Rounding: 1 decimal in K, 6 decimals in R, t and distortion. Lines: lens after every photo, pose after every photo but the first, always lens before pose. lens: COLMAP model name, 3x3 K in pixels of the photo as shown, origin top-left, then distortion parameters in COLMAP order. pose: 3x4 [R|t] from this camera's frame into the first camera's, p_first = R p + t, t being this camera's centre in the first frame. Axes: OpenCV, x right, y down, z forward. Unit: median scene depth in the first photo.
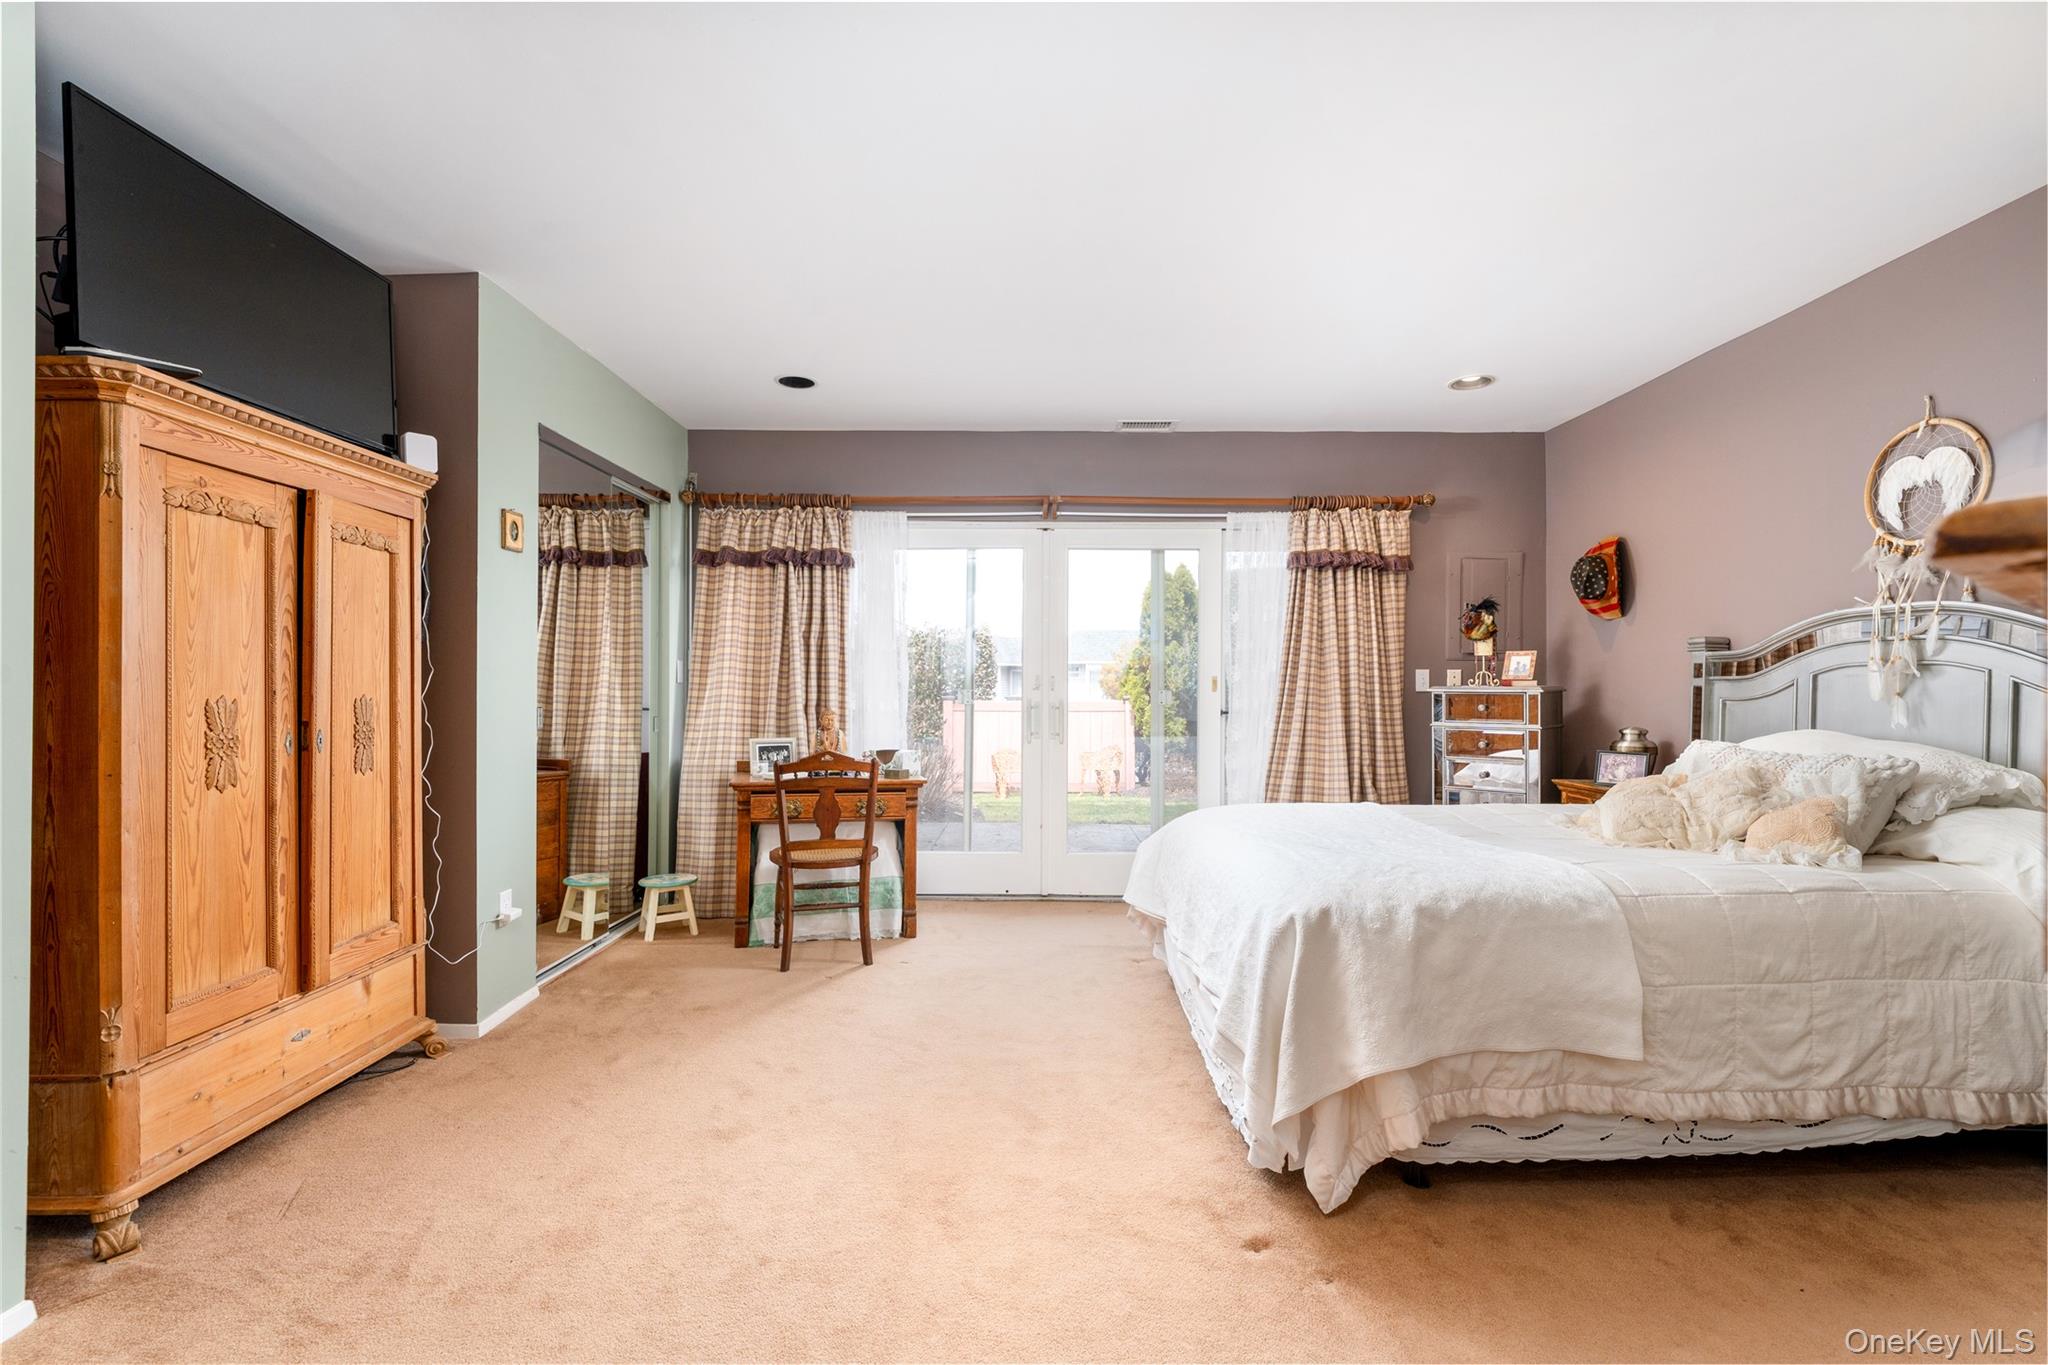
lens RADIAL K [[894.9, 0, 1018.9], [0, 894.9, 684.5], [0, 0, 1]] dist [0.001326, 0.000048]
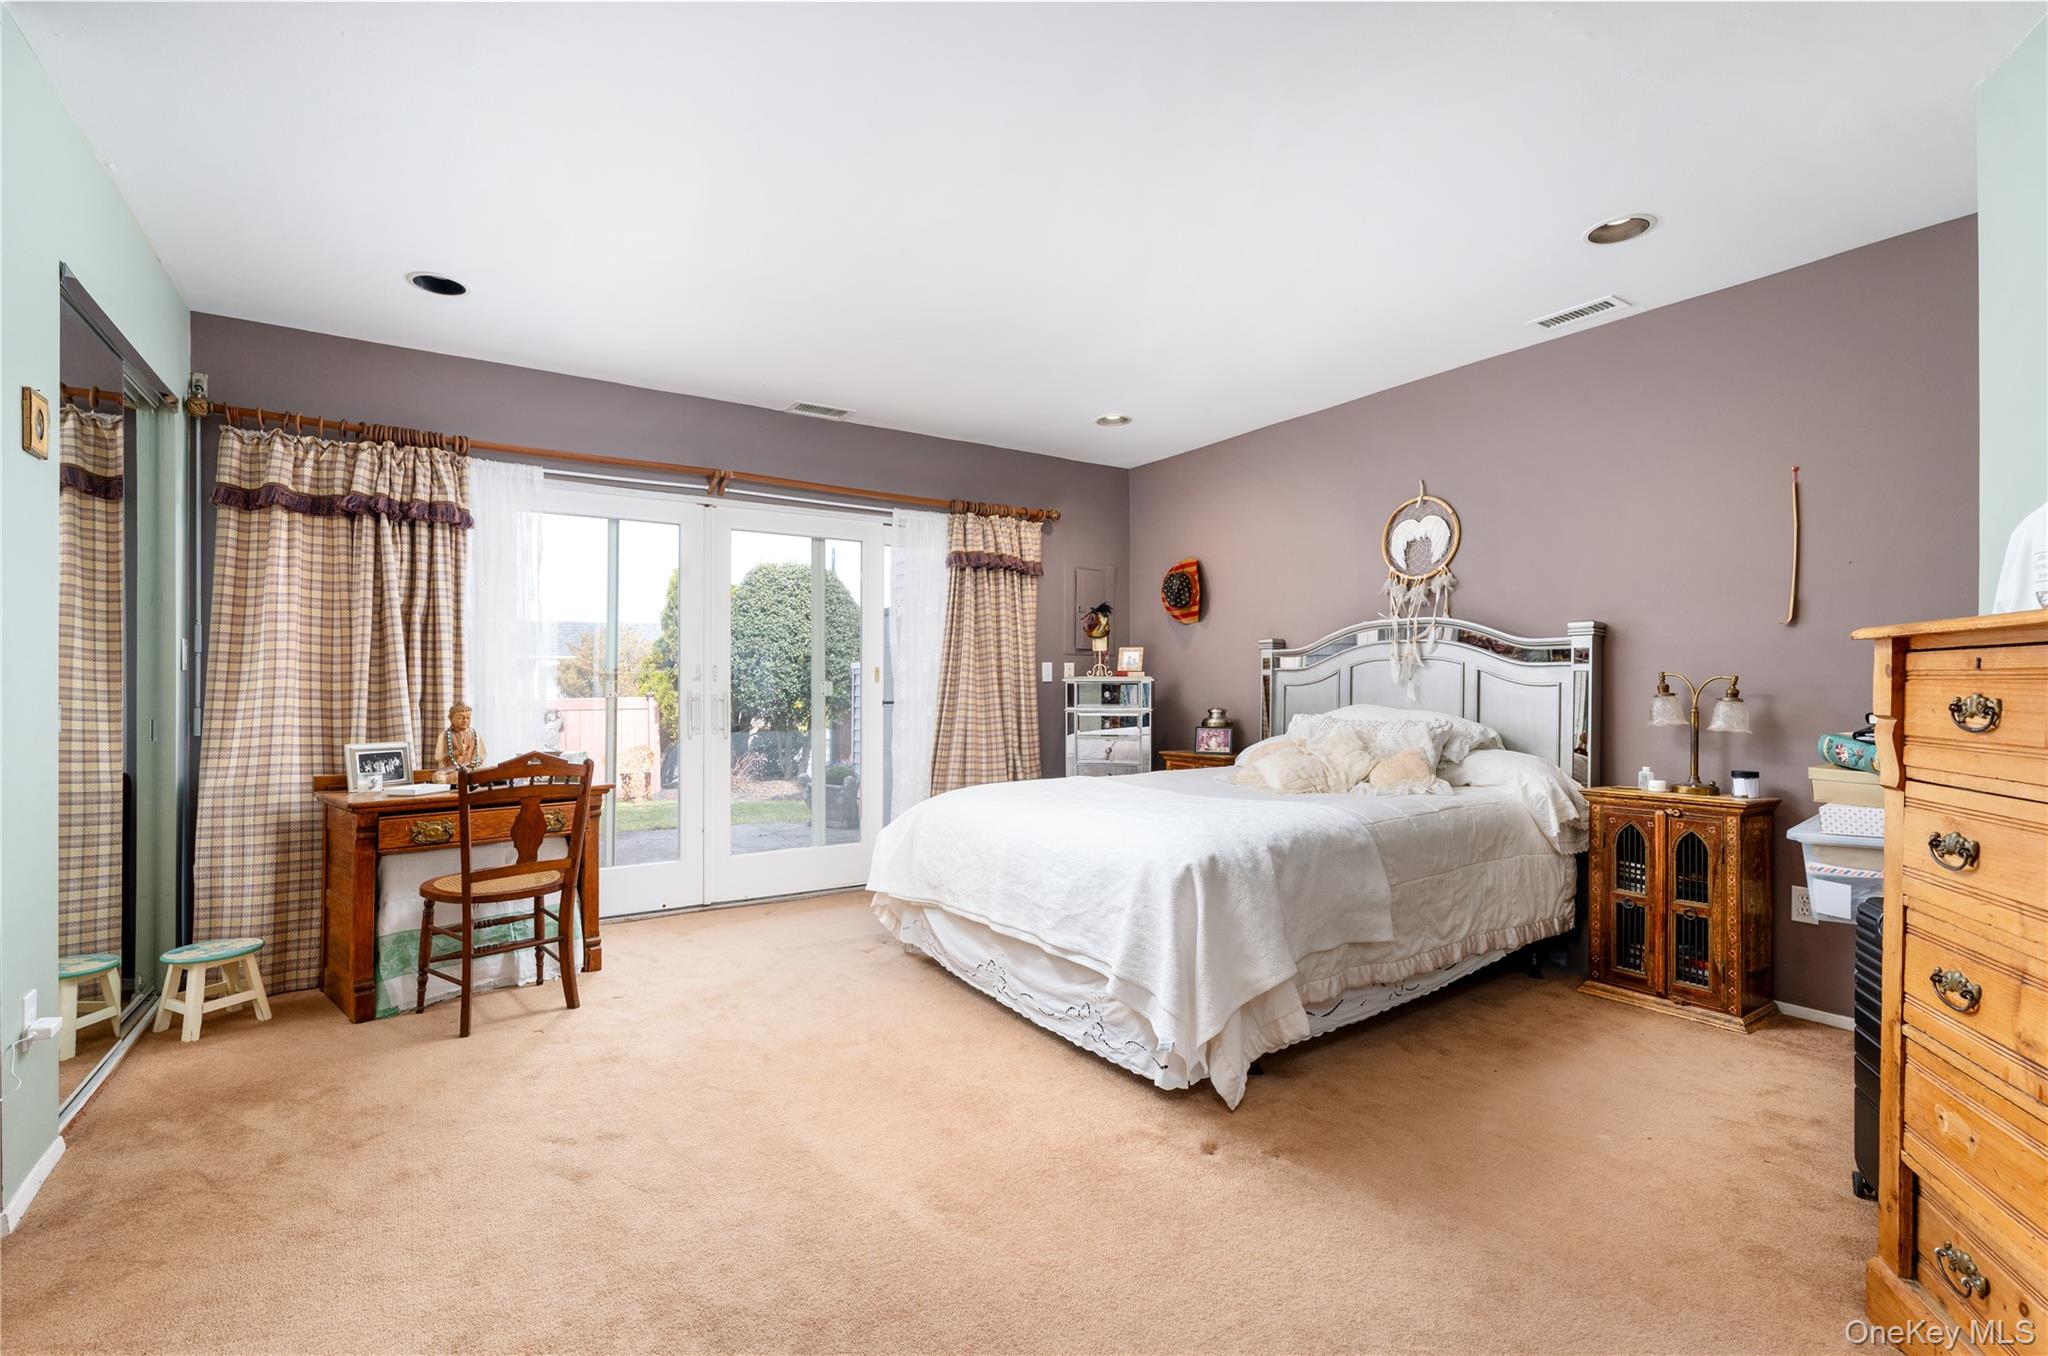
lens RADIAL K [[894.9, 0, 1018.9], [0, 894.9, 680.0], [0, 0, 1]] dist [0.001326, 0.000048]
pose [[0.841328, -0.000823, 0.540525, -0.217446], [0.001709, 0.999998, -0.001139, 0.007668], [-0.540523, 0.001882, 0.841327, 0.060319]]
